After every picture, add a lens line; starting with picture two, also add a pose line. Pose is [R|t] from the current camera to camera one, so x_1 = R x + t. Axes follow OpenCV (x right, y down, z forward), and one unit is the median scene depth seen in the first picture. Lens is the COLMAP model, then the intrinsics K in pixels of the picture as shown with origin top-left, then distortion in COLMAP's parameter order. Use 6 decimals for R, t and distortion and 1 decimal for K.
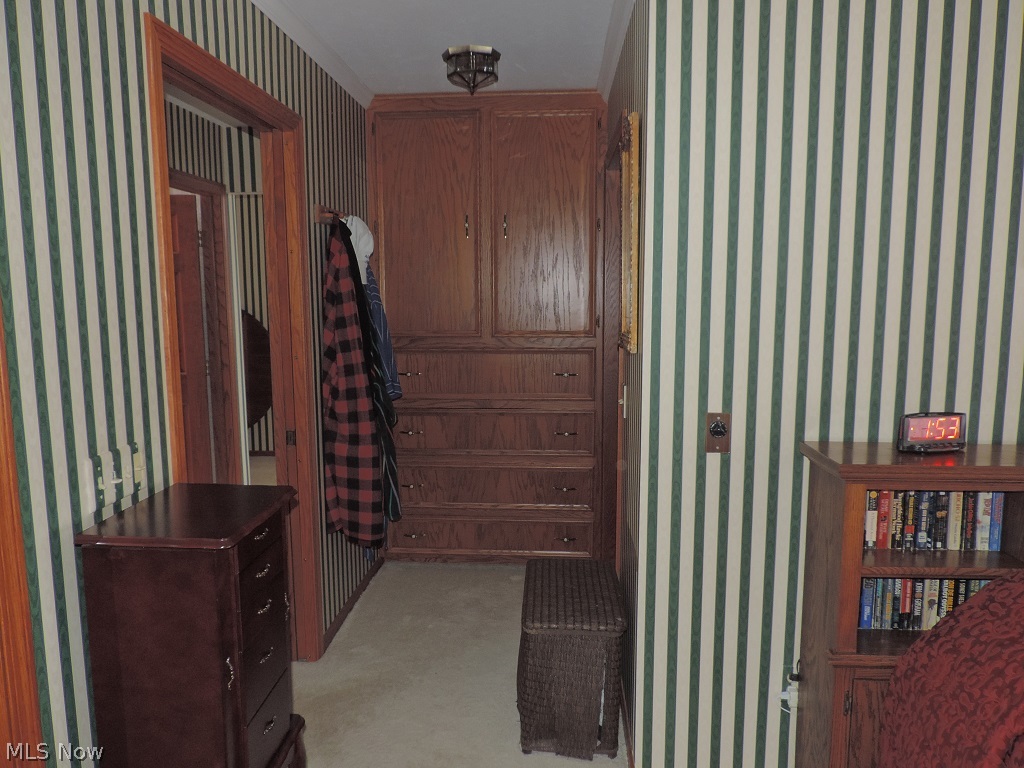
lens RADIAL K [[706.0, 0, 512.0], [0, 706.0, 384.0], [0, 0, 1]] dist [-0.043016, -0.000203]
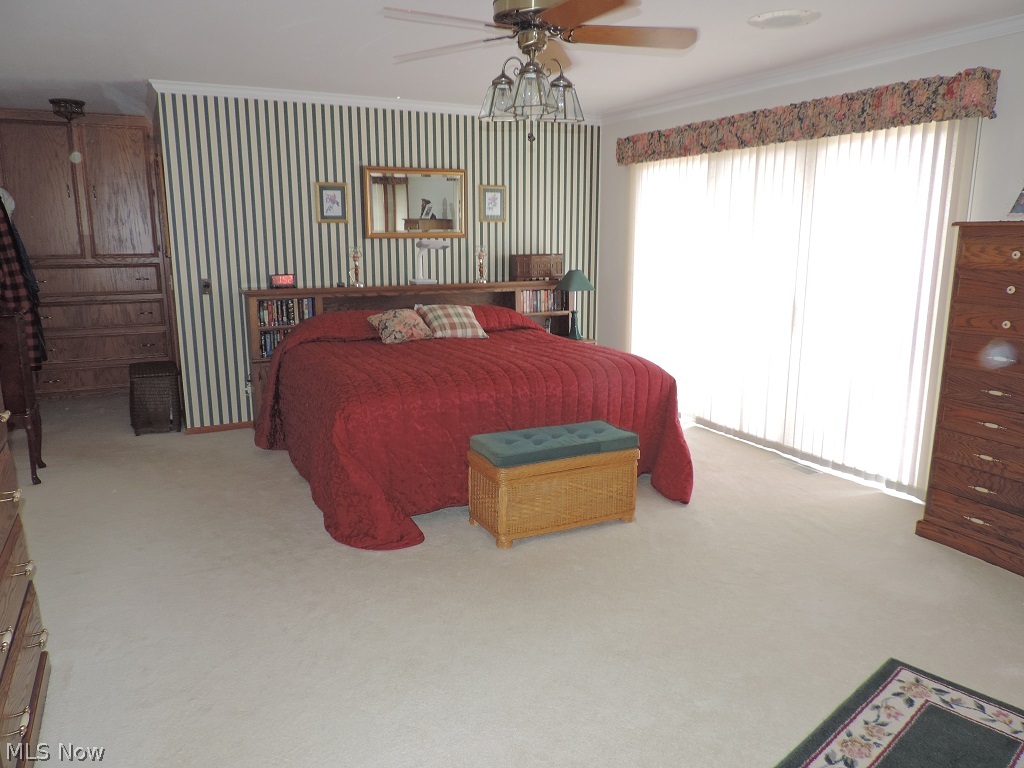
lens RADIAL K [[739.1, 0, 512.0], [0, 739.1, 384.0], [0, 0, 1]] dist [-0.004639, -0.002325]
pose [[0.862844, -0.096954, 0.496084, -0.083038], [0.059780, 0.994118, 0.090315, 0.169011], [-0.501922, -0.048272, 0.863565, -1.323254]]
